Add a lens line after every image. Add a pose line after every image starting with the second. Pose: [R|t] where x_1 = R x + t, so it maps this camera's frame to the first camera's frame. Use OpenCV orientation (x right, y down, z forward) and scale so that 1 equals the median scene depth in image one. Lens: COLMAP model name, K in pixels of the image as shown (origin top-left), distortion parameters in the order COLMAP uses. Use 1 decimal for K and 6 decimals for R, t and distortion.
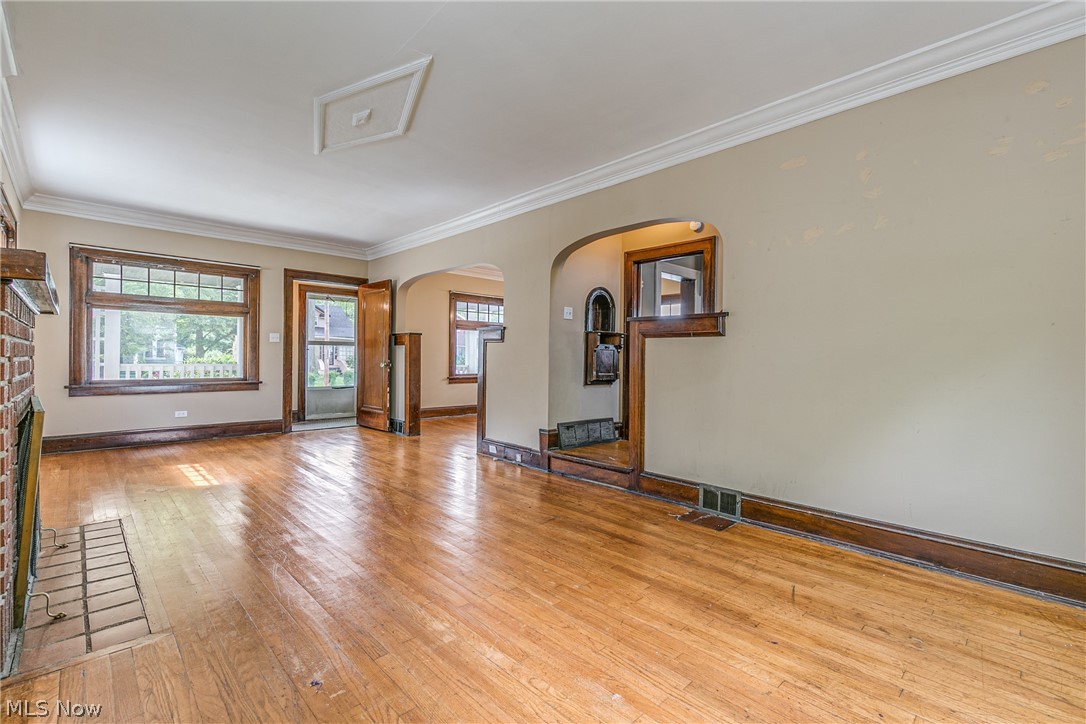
lens RADIAL K [[484.1, 0, 545.9], [0, 484.1, 360.4], [0, 0, 1]] dist [0.004616, -0.000251]
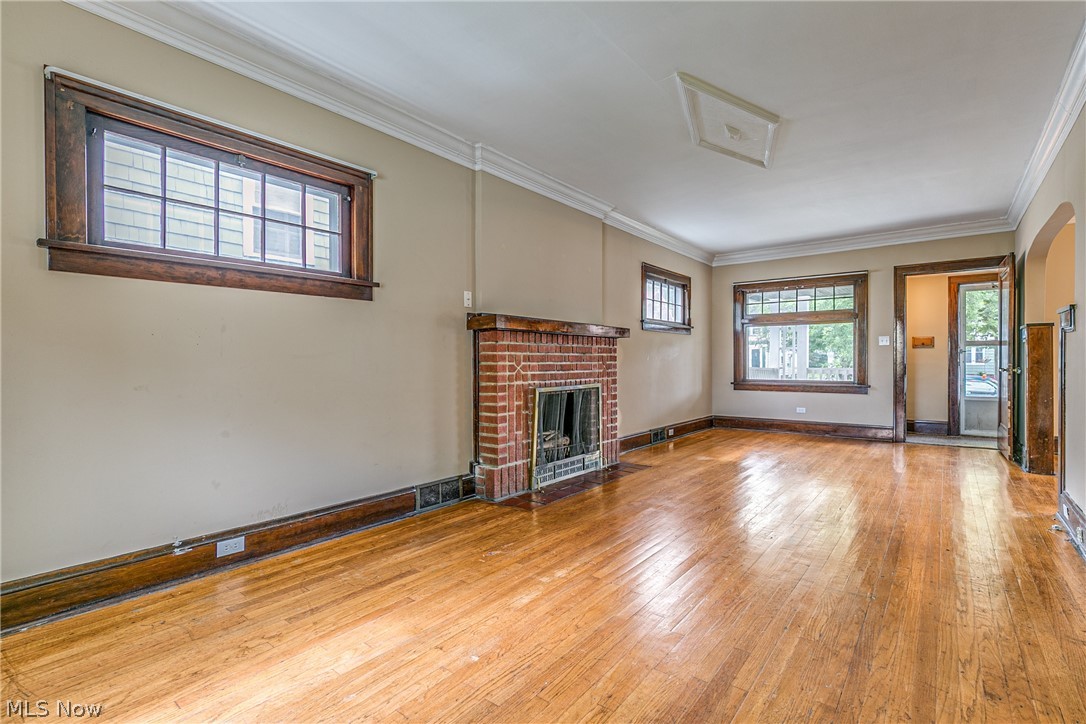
lens RADIAL K [[500.9, 0, 586.6], [0, 500.9, 362.9], [0, 0, 1]] dist [0.001754, -0.000154]
pose [[0.179967, -0.005294, -0.983658, 0.331616], [-0.000342, 0.999985, -0.005445, 0.002864], [0.983673, 0.001316, 0.179962, 0.257480]]
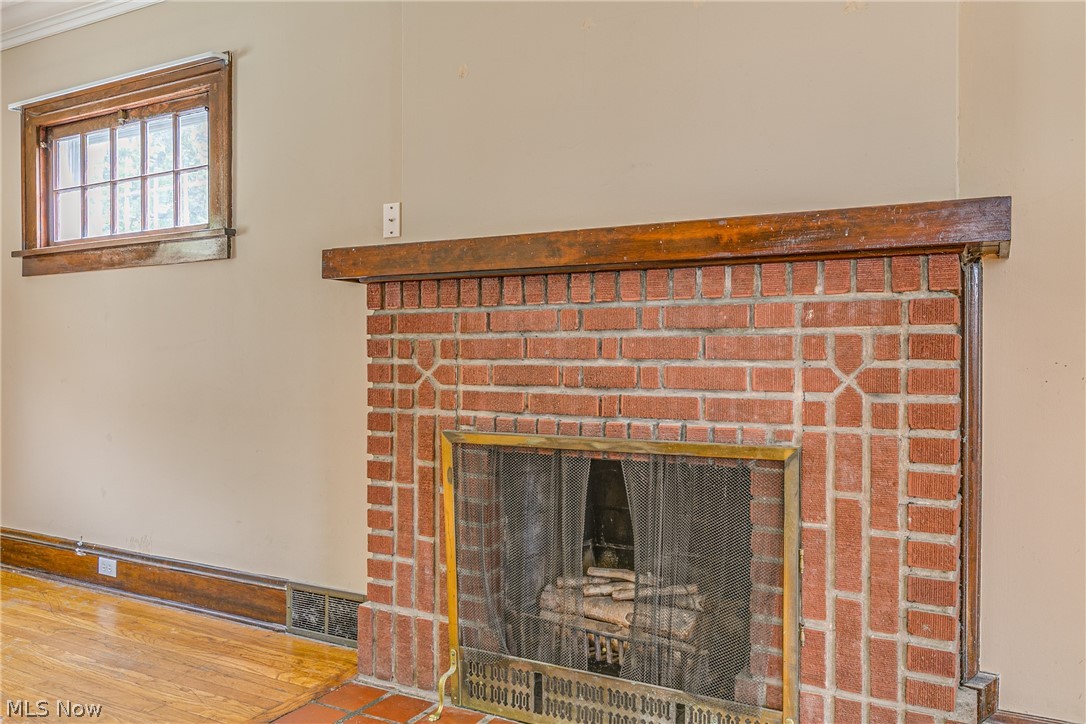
lens RADIAL K [[819.4, 0, 543.0], [0, 819.4, 362.0], [0, 0, 1]] dist [-0.002237, 0.003109]
pose [[-0.954669, -0.007258, -0.297580, -0.244512], [-0.011386, 0.999861, 0.012141, -0.005555], [0.297451, 0.014979, -0.954620, 0.691146]]
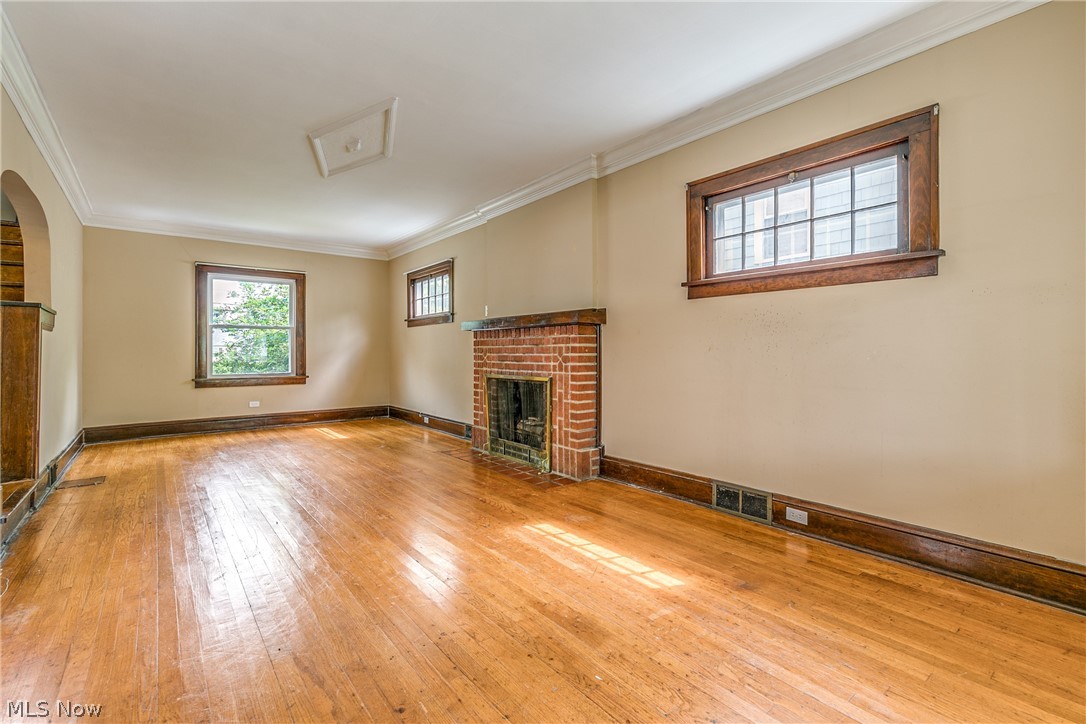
lens RADIAL K [[489.2, 0, 551.1], [0, 489.2, 355.6], [0, 0, 1]] dist [0.001550, -0.000003]
pose [[-0.995760, -0.009389, 0.091504, -0.497786], [-0.008243, 0.999883, 0.012891, -0.009385], [-0.091614, 0.012082, -0.995721, 1.103137]]
